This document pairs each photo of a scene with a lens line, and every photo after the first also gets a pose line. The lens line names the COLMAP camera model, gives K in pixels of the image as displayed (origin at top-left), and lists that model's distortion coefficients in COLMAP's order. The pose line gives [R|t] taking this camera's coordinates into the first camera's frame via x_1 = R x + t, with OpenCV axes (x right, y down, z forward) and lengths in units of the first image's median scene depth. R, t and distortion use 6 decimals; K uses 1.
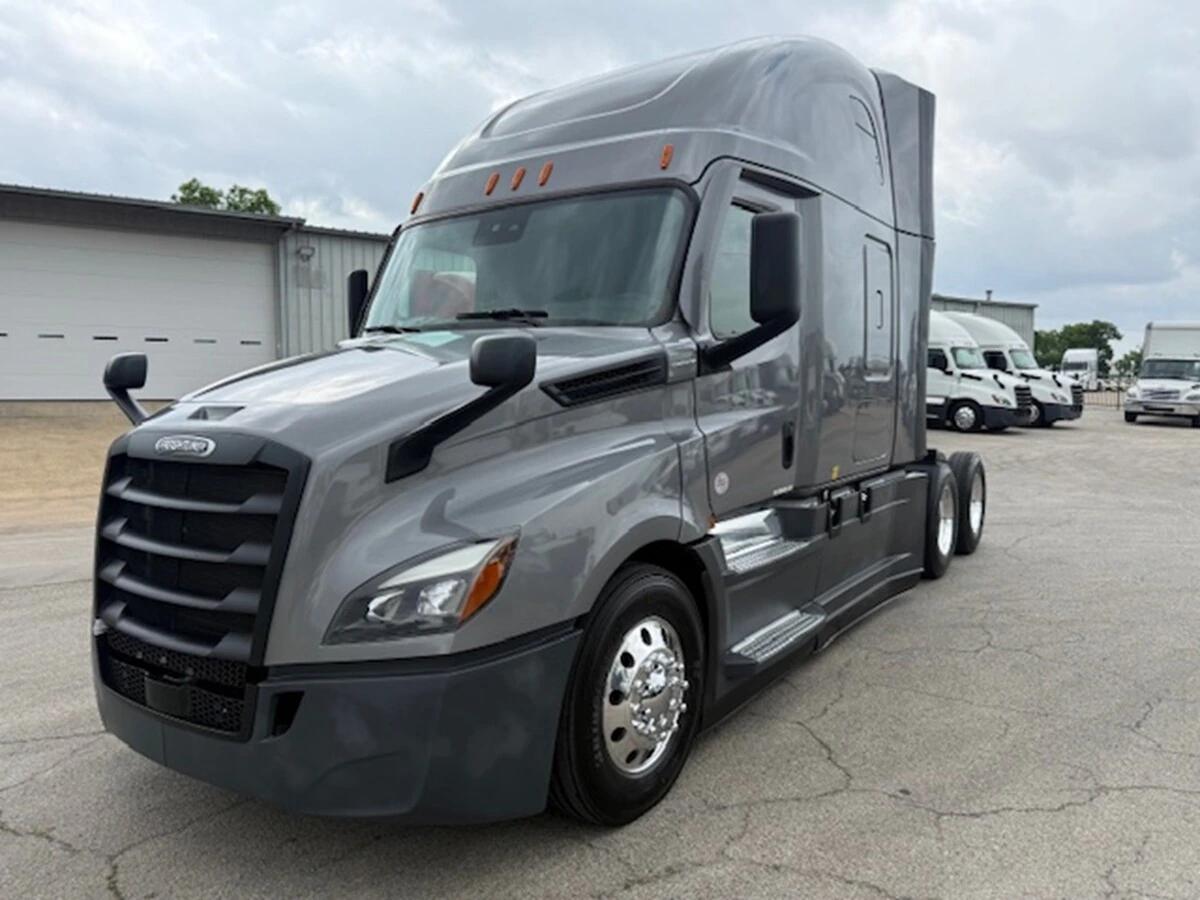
lens RADIAL K [[896.1, 0, 600.0], [0, 896.1, 450.0], [0, 0, 1]] dist [0.005063, 0.000669]
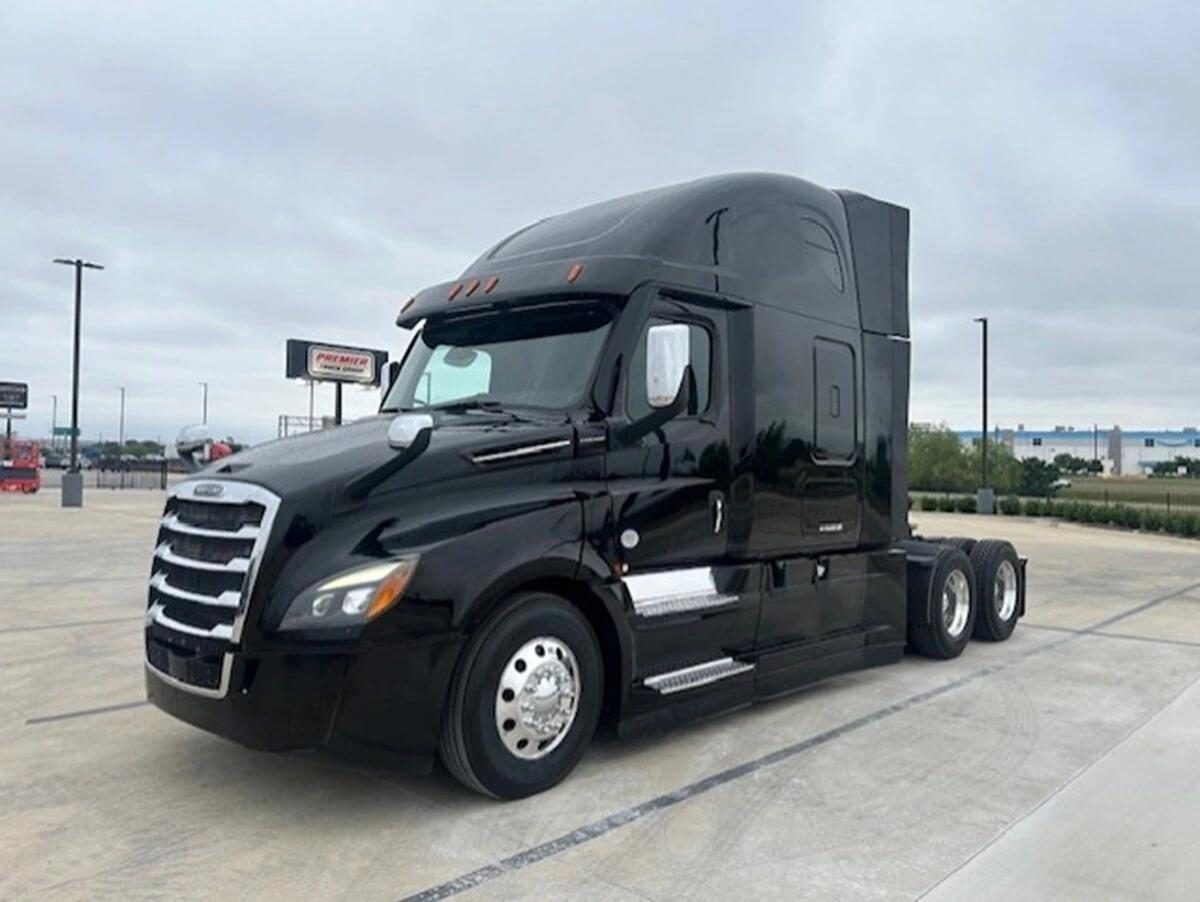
lens RADIAL K [[927.8, 0, 600.0], [0, 927.8, 451.0], [0, 0, 1]] dist [0.027466, 0.000874]
pose [[0.987431, 0.020632, -0.156700, 0.317342], [-0.035032, 0.995353, -0.089700, 0.035597], [0.154121, 0.094062, 0.983564, -0.307589]]
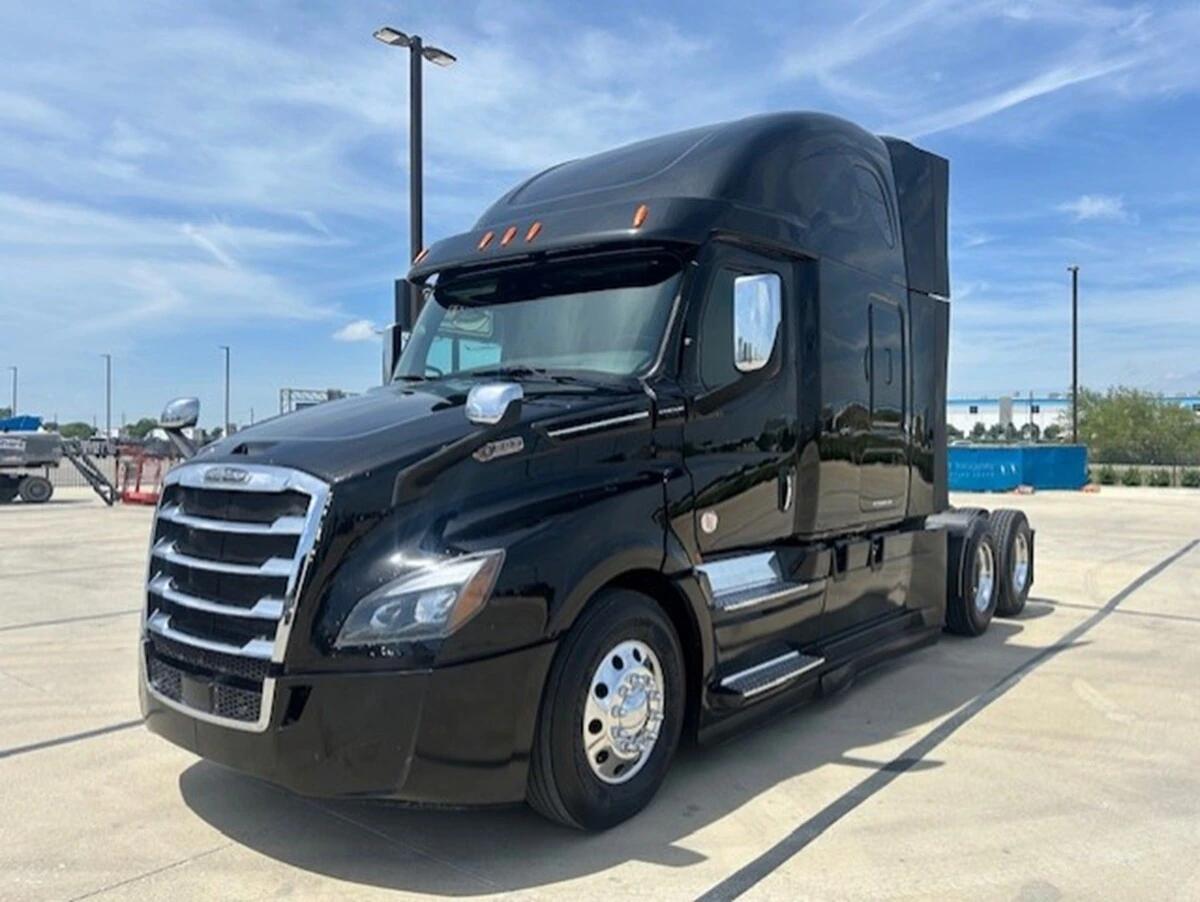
lens RADIAL K [[927.8, 0, 600.0], [0, 927.8, 451.0], [0, 0, 1]] dist [0.027466, 0.000874]
pose [[0.997703, 0.014839, -0.066098, 0.082613], [-0.018869, 0.997973, -0.060773, 0.022675], [0.065062, 0.061880, 0.995961, -0.145851]]
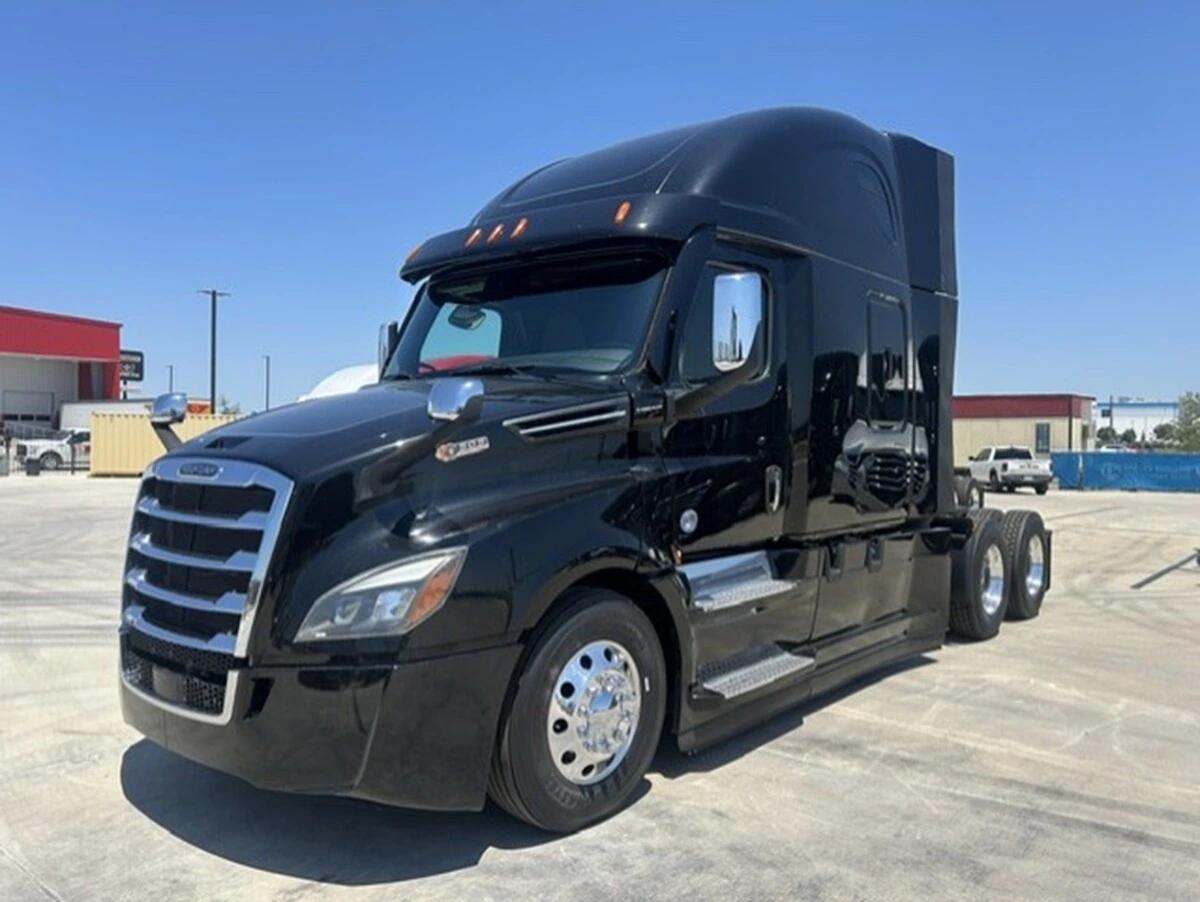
lens RADIAL K [[927.8, 0, 600.0], [0, 927.8, 451.0], [0, 0, 1]] dist [0.027466, 0.000874]
pose [[0.994225, 0.022716, -0.104879, 0.155023], [-0.028821, 0.997954, -0.057066, 0.019522], [0.103368, 0.059759, 0.992846, -0.134106]]
